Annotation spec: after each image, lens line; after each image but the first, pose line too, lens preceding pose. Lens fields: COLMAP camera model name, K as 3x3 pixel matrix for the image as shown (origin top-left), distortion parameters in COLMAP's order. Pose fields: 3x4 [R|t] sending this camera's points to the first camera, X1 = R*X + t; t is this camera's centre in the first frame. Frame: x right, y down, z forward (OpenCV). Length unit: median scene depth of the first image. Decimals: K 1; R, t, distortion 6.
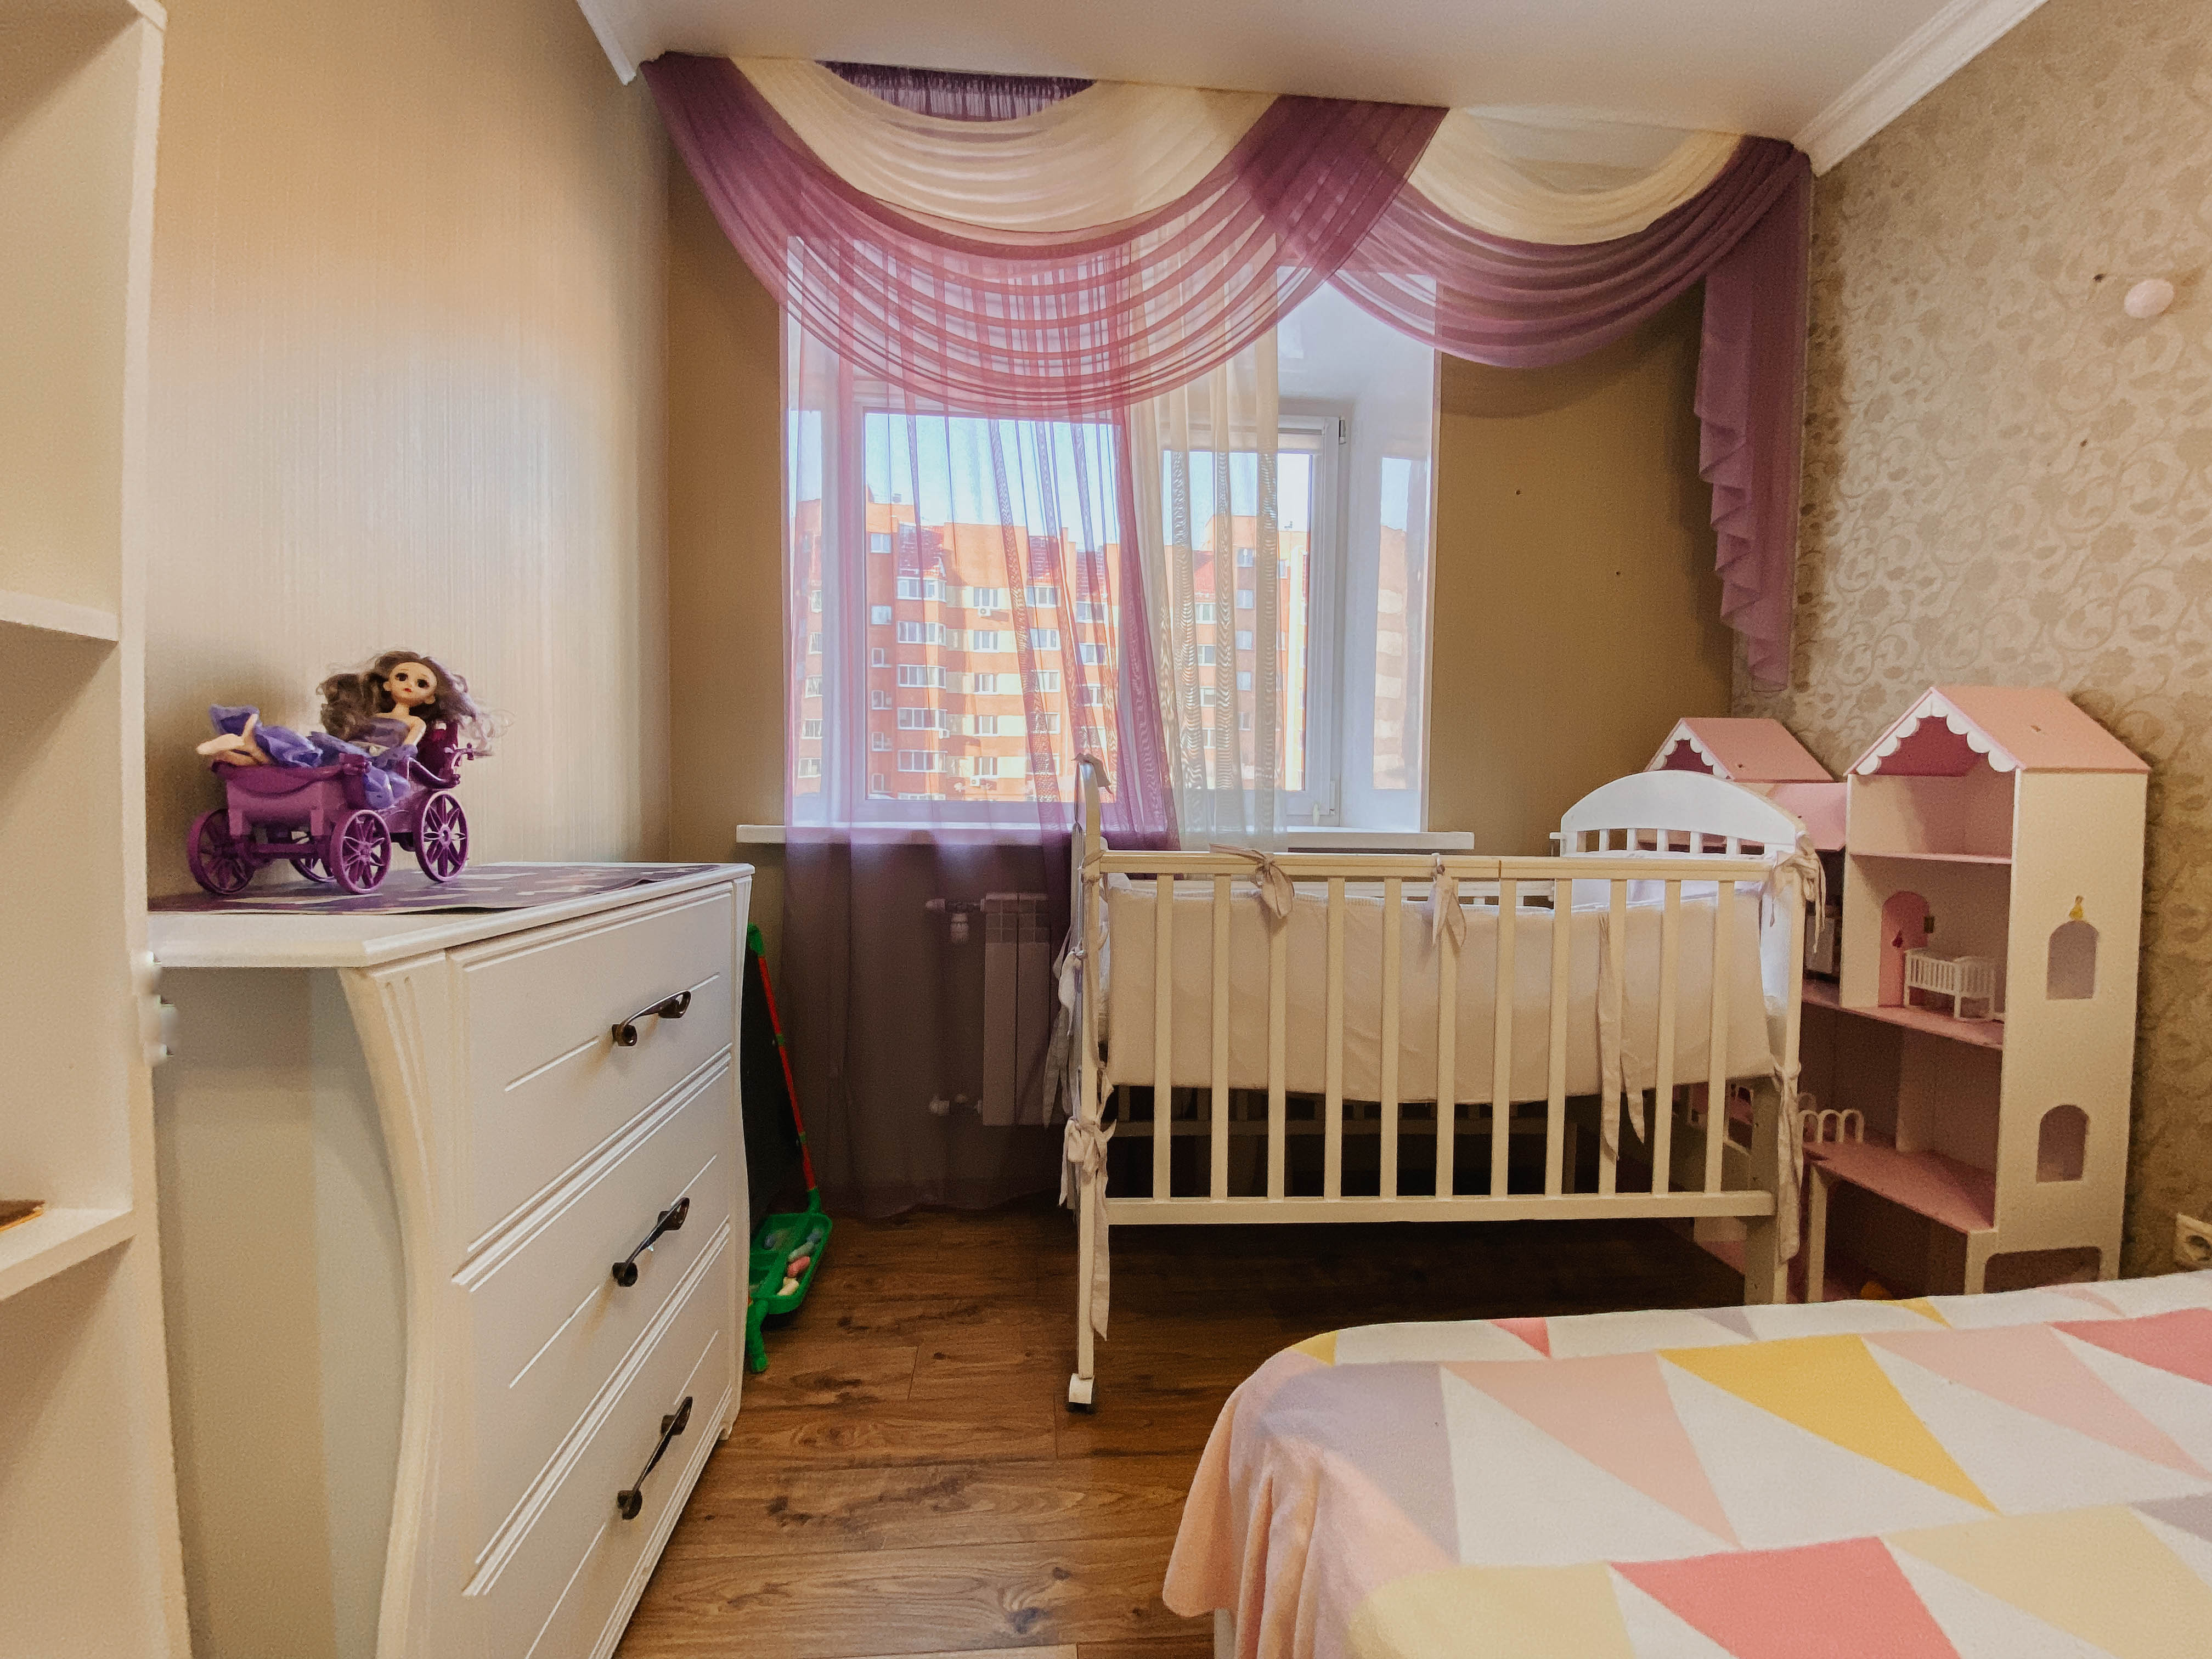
lens RADIAL K [[903.4, 0, 1083.8], [0, 903.4, 839.6], [0, 0, 1]] dist [0.058919, -0.046854]
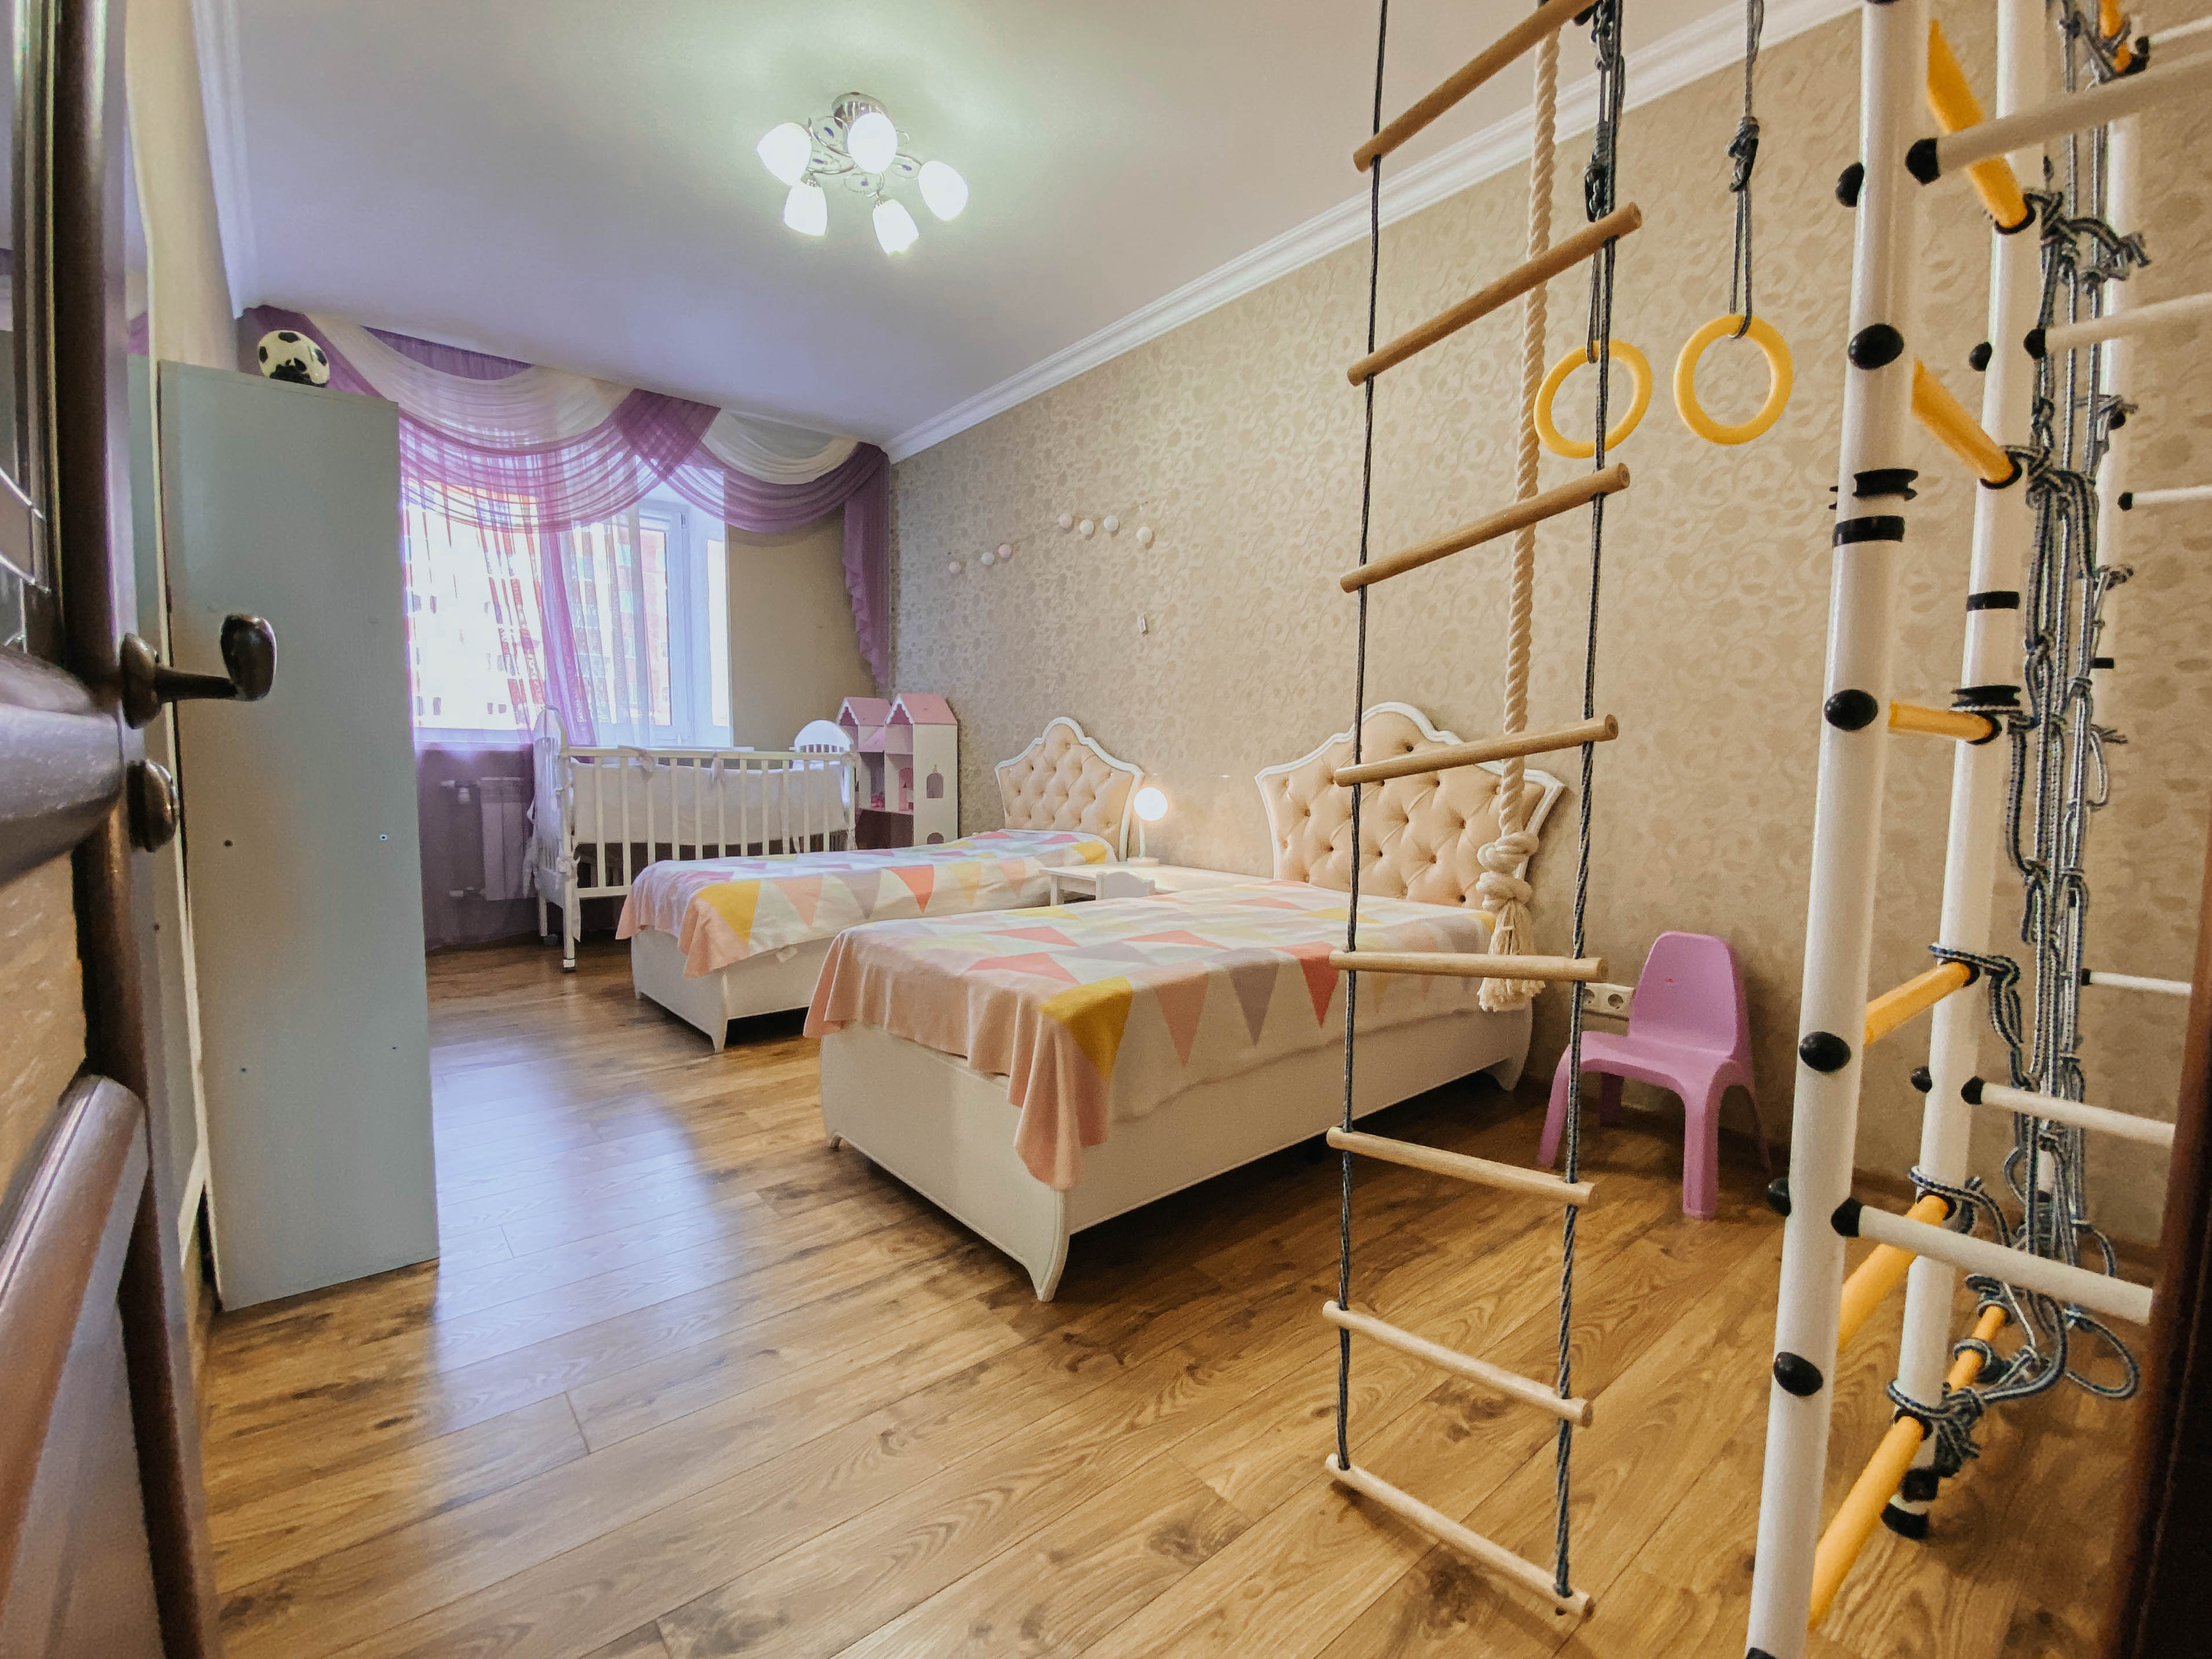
lens RADIAL K [[903.3, 0, 1083.8], [0, 903.3, 839.6], [0, 0, 1]] dist [0.058919, -0.046854]
pose [[0.817323, -0.049846, 0.574020, -0.202672], [0.014129, 0.997685, 0.066518, 0.088552], [-0.576007, -0.046256, 0.816135, -1.356152]]
